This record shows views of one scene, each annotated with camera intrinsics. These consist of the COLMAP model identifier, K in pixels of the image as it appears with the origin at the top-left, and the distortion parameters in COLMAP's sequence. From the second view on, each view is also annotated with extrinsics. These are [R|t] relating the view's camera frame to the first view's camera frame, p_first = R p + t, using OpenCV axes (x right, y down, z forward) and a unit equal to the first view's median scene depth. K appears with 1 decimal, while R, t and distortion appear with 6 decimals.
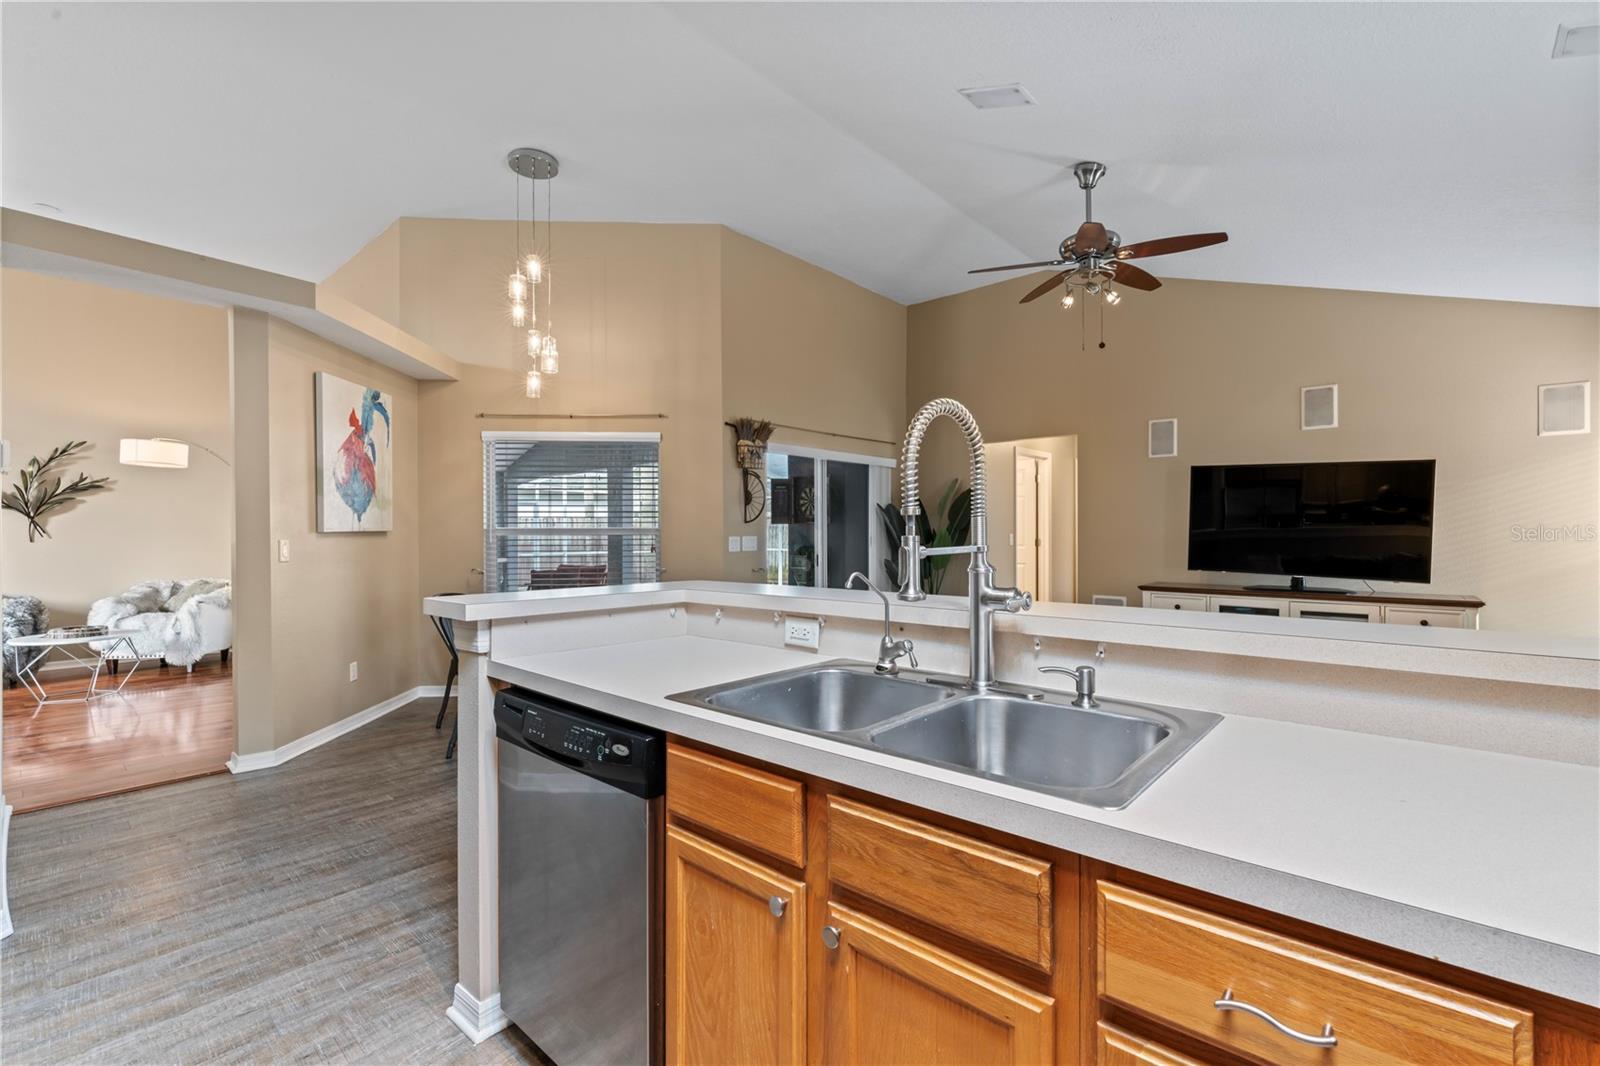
lens RADIAL K [[691.7, 0, 790.1], [0, 691.7, 535.4], [0, 0, 1]] dist [-0.003225, 0.000095]
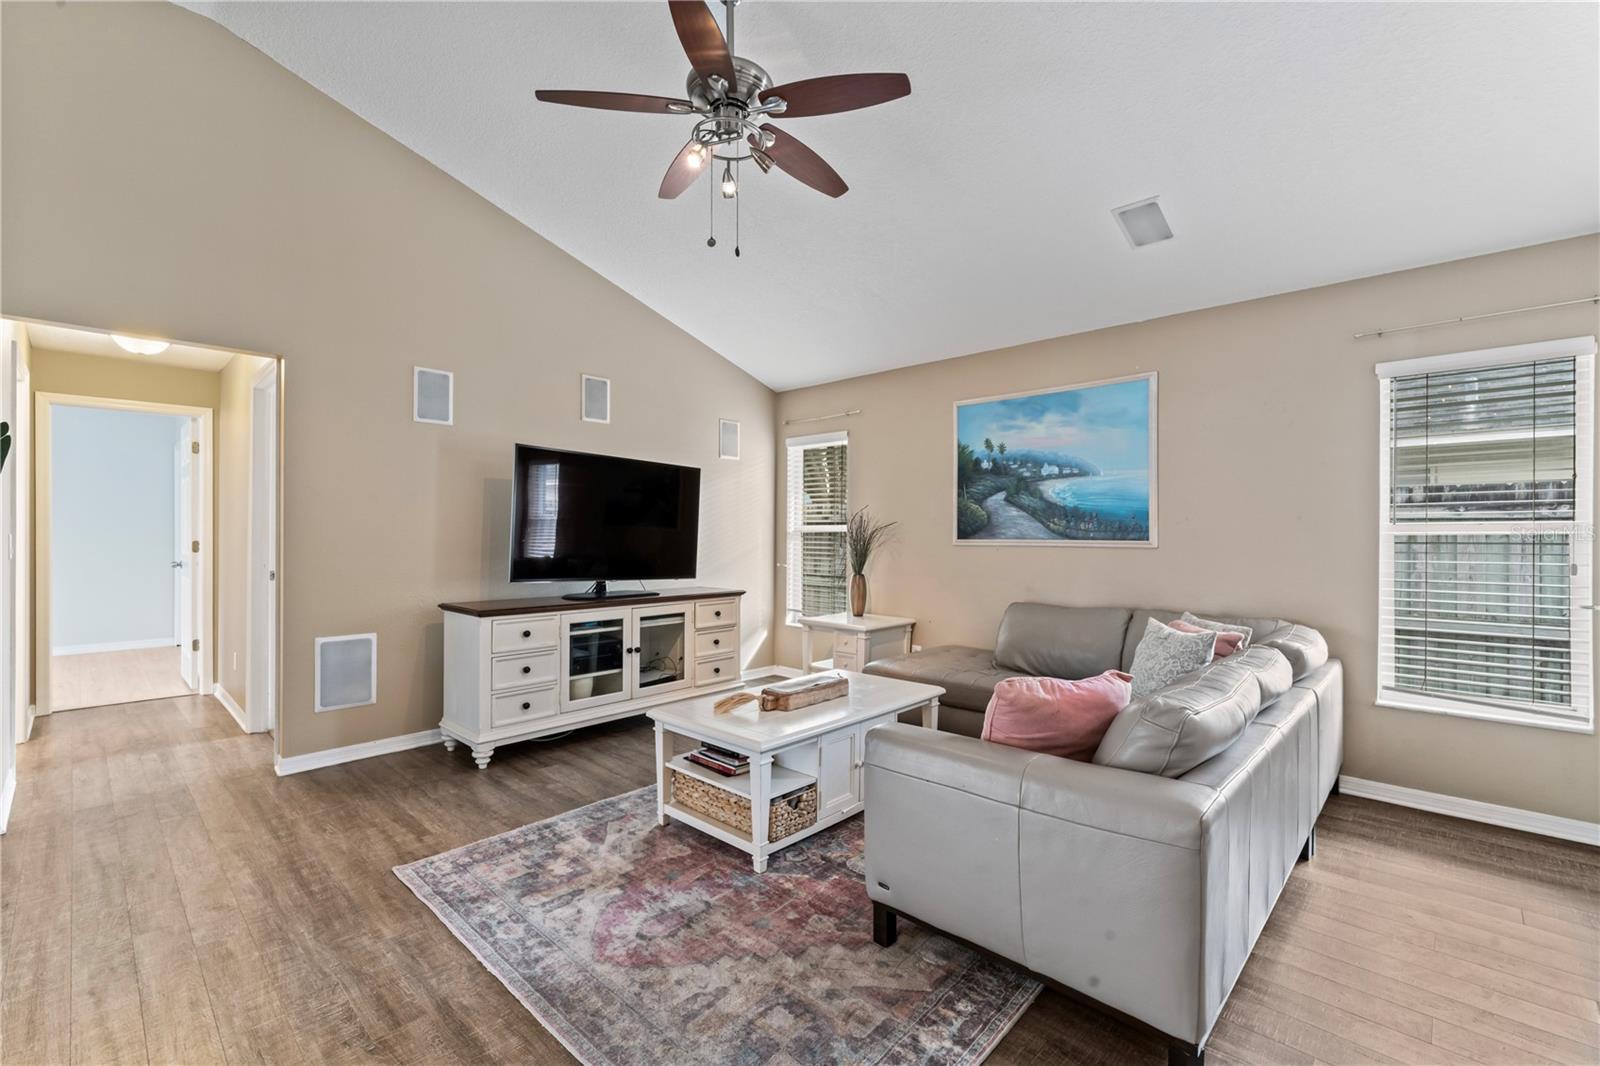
lens RADIAL K [[691.7, 0, 791.3], [0, 691.7, 529.6], [0, 0, 1]] dist [-0.003225, 0.000095]
pose [[0.032760, 0.007574, 0.999435, -0.140632], [0.002340, 0.999968, -0.007655, -0.000345], [-0.999460, 0.002590, 0.032742, 0.604445]]
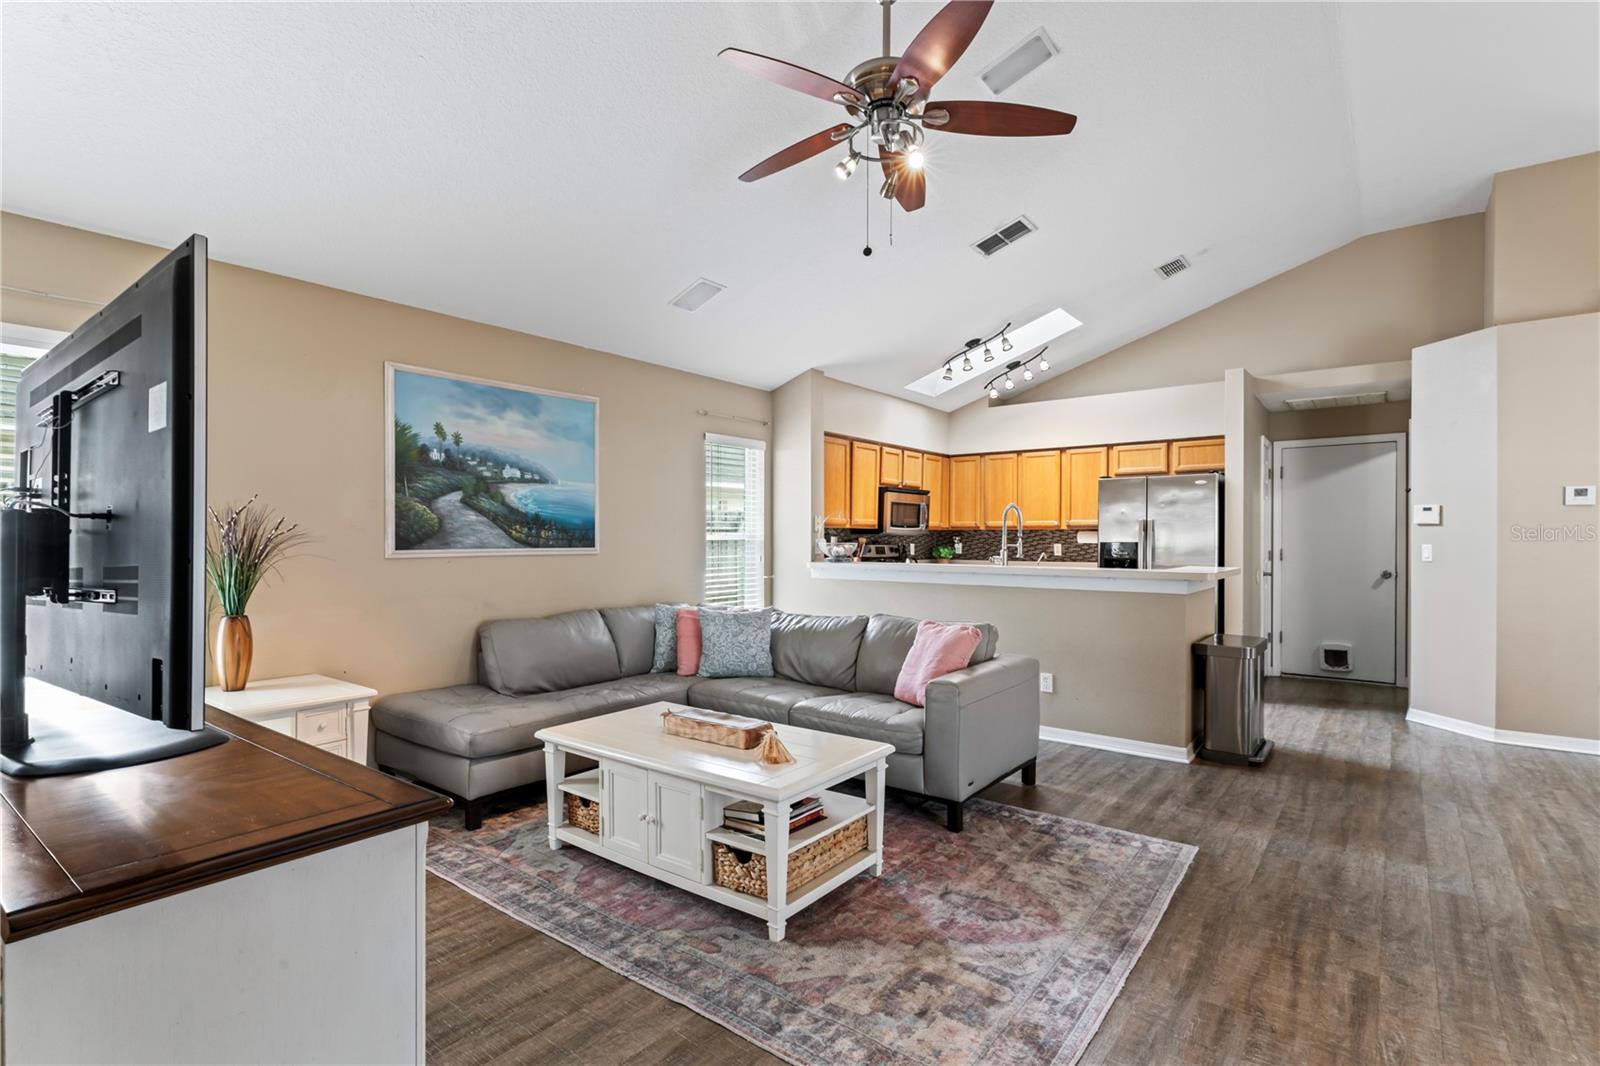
lens RADIAL K [[761.5, 0, 801.0], [0, 761.5, 545.4], [0, 0, 1]] dist [0.004925, -0.000645]
pose [[-0.997489, 0.002338, -0.070789, 0.369750], [0.001229, 0.999876, 0.015703, -0.008920], [0.070817, 0.015577, -0.997368, 1.114887]]
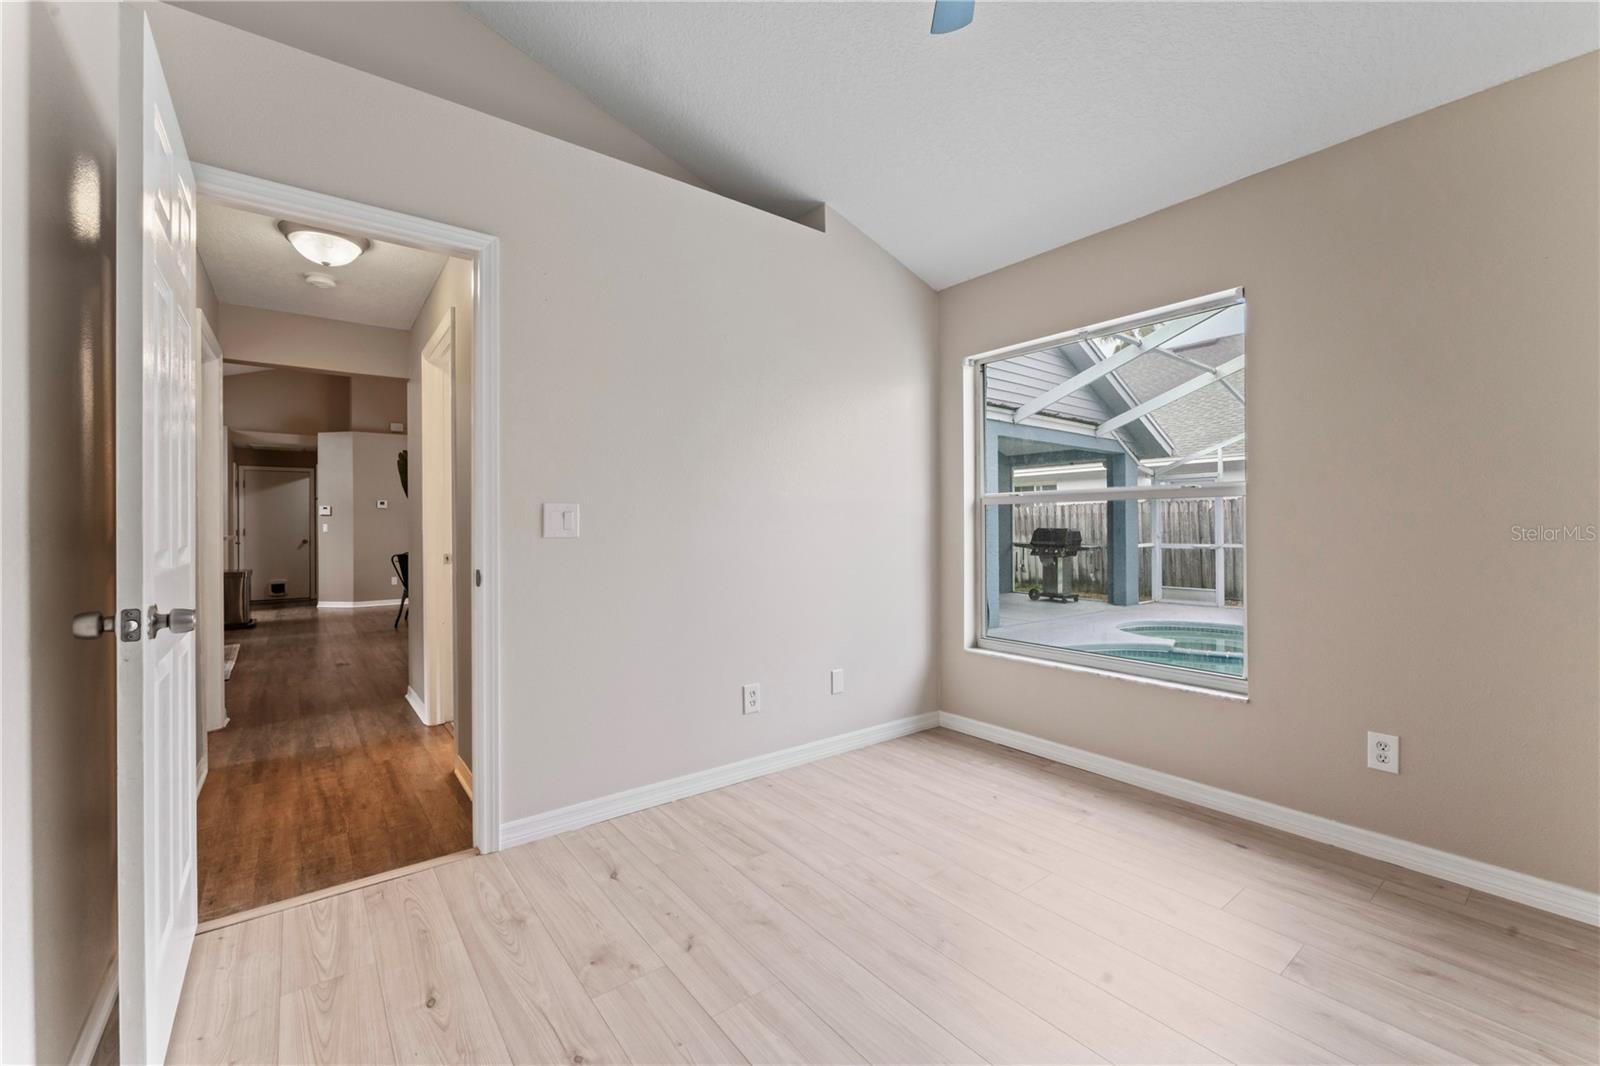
lens RADIAL K [[643.3, 0, 801.7], [0, 643.3, 520.6], [0, 0, 1]] dist [-0.010848, 0.000133]
pose [[-0.171208, -0.003461, -0.985229, 0.950780], [-0.000443, 0.999994, -0.003435, 0.000155], [0.985235, -0.000151, -0.171208, 1.726688]]
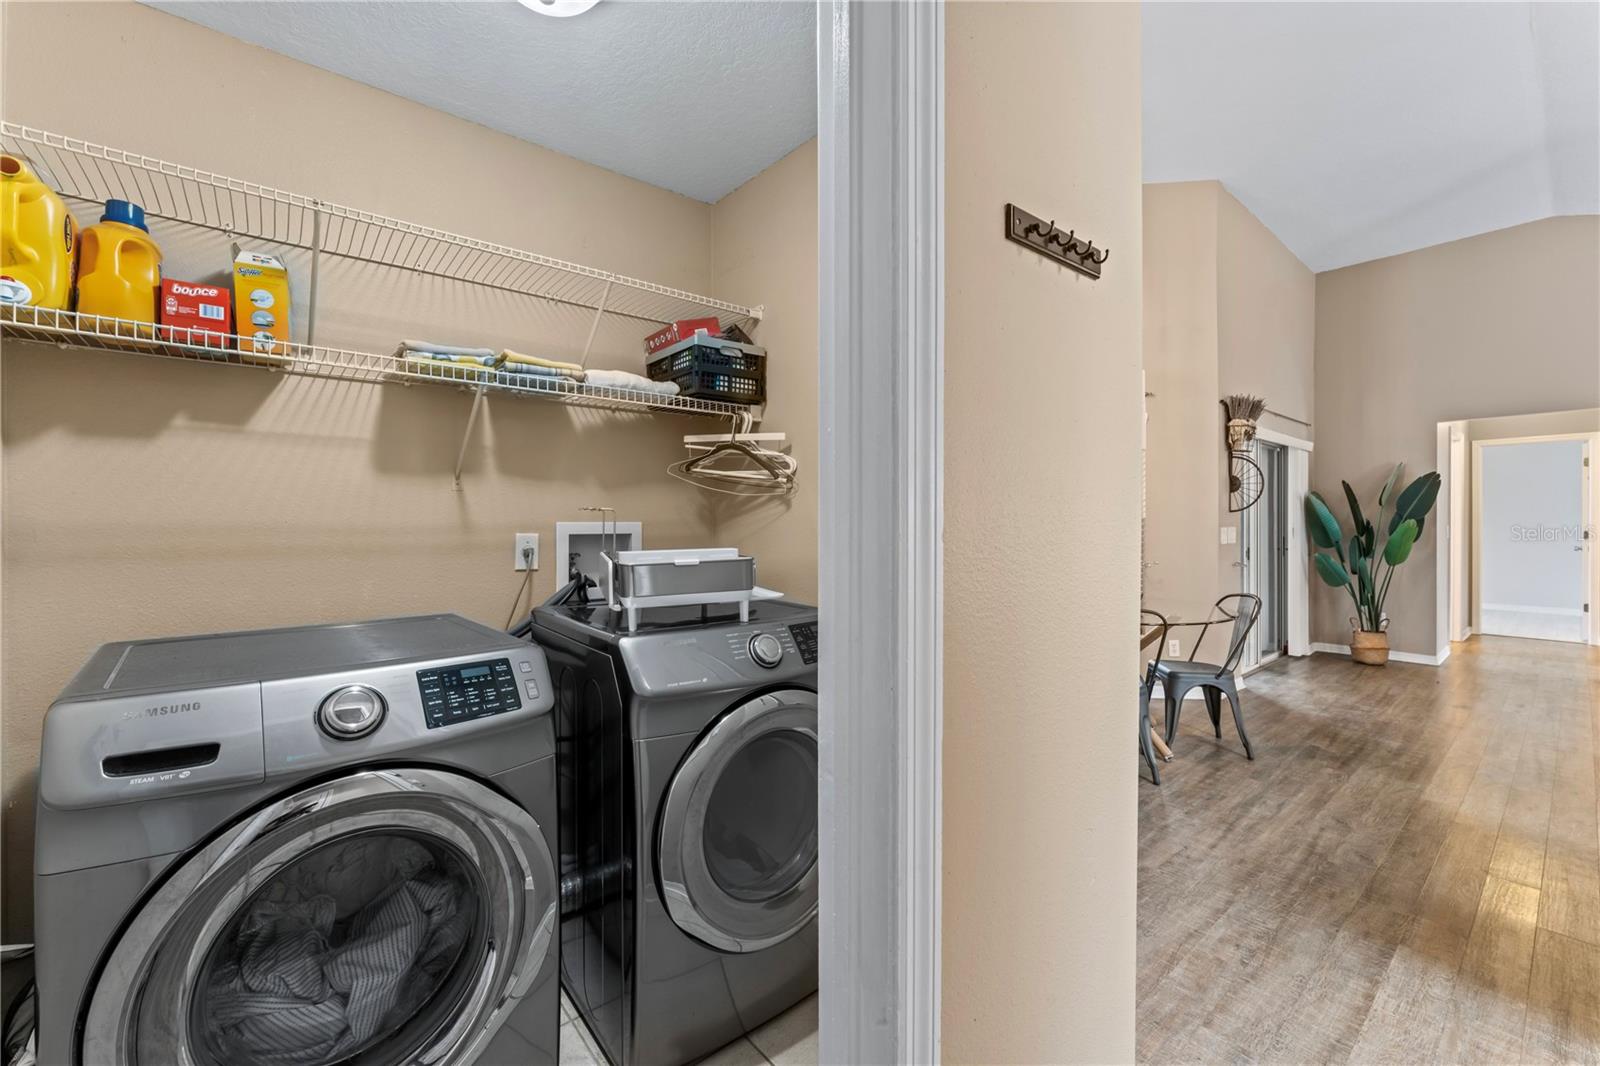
lens RADIAL K [[643.3, 0, 795.8], [0, 643.3, 528.2], [0, 0, 1]] dist [-0.010848, 0.000133]
pose [[0.988066, 0.003513, -0.153992, -0.476780], [-0.003084, 0.999991, 0.003025, 0.001573], [0.154001, -0.002514, 0.988068, 0.087998]]
